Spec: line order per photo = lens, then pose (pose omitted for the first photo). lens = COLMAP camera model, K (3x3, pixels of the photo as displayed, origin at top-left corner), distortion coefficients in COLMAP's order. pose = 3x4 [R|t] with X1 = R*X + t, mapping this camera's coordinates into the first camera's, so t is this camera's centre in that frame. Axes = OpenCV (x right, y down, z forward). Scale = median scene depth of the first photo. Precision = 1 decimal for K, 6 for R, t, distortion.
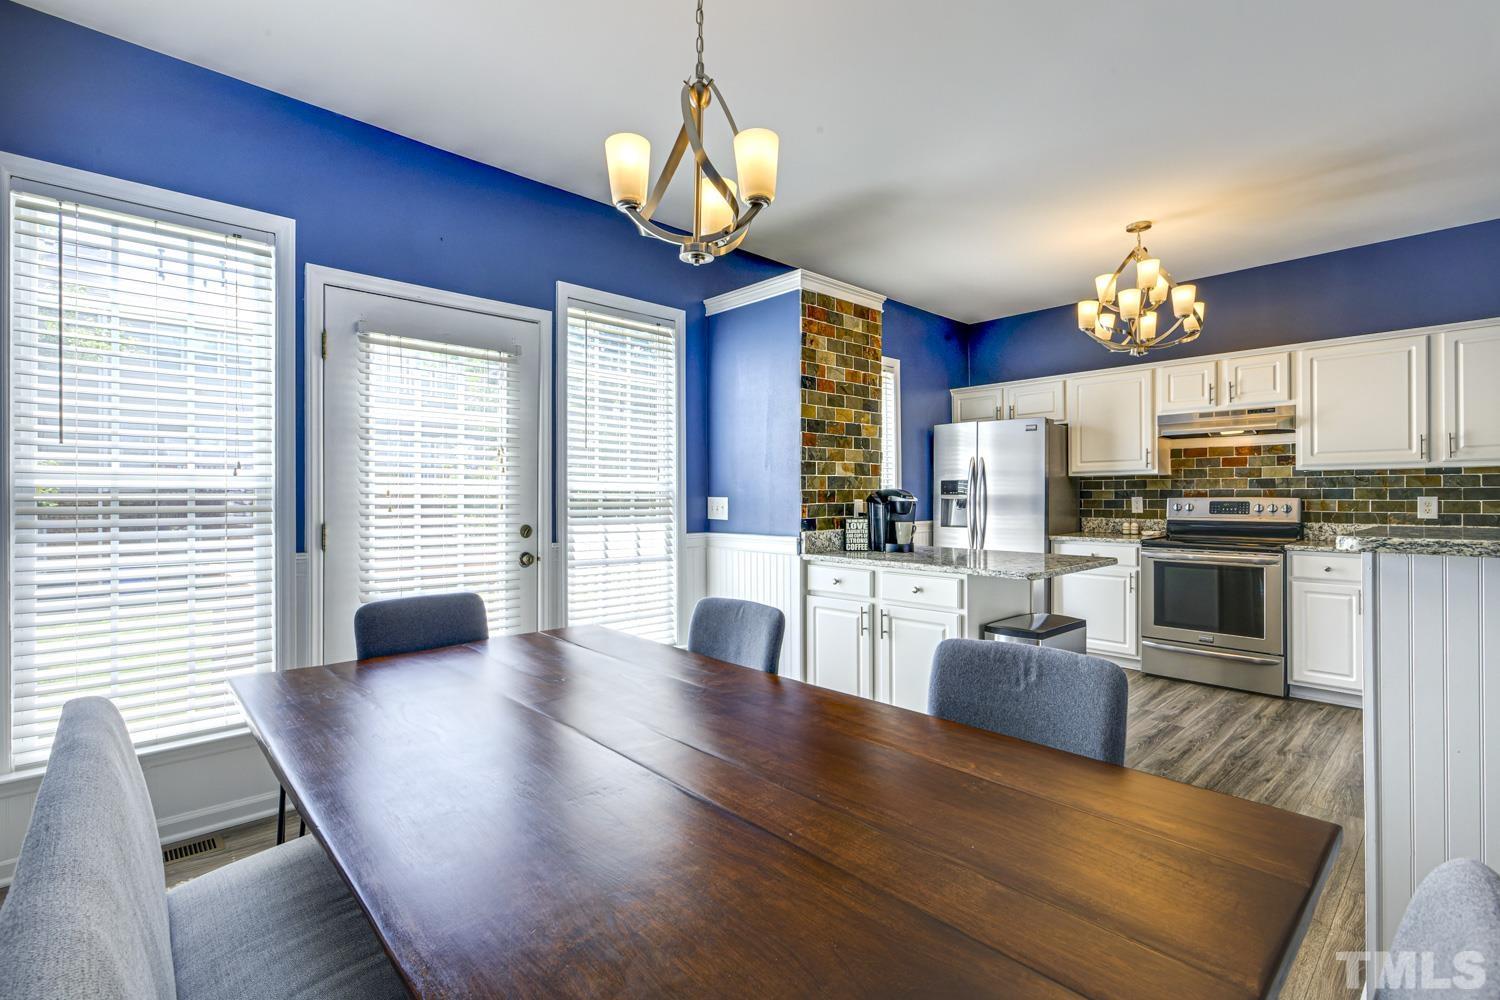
lens RADIAL K [[679.3, 0, 746.0], [0, 679.3, 496.5], [0, 0, 1]] dist [0.001514, 0.000062]
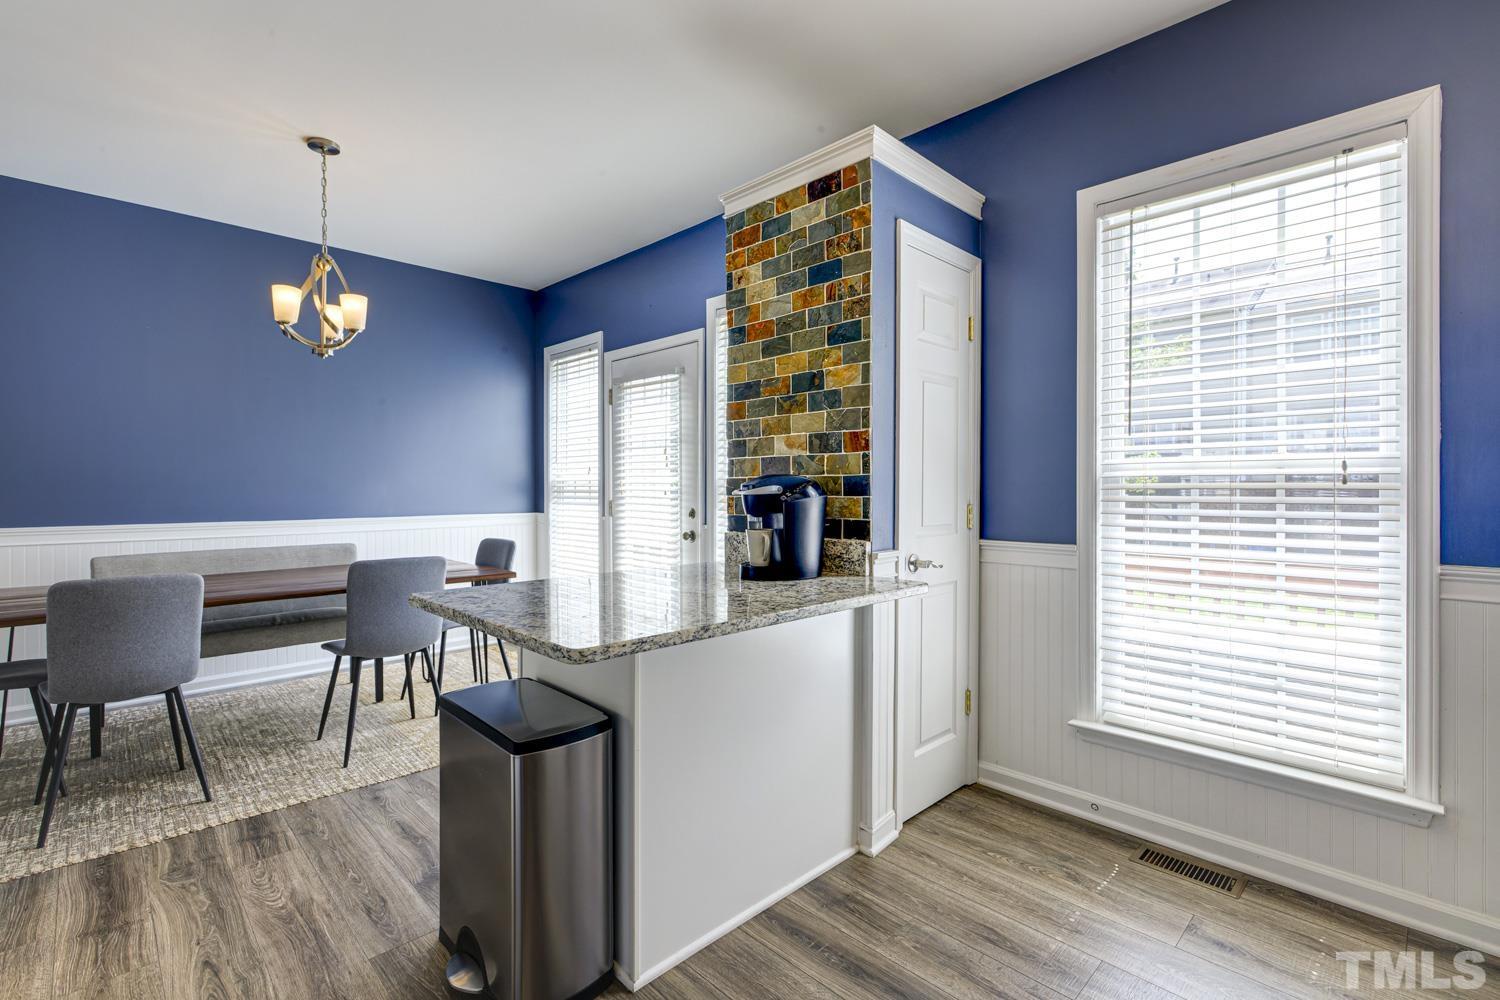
lens RADIAL K [[679.3, 0, 746.0], [0, 679.3, 496.5], [0, 0, 1]] dist [0.001514, 0.000062]
pose [[0.041934, 0.019766, -0.998925, 0.825738], [0.005868, 0.999782, 0.020029, -0.003317], [0.999103, -0.006702, 0.041809, 0.943734]]
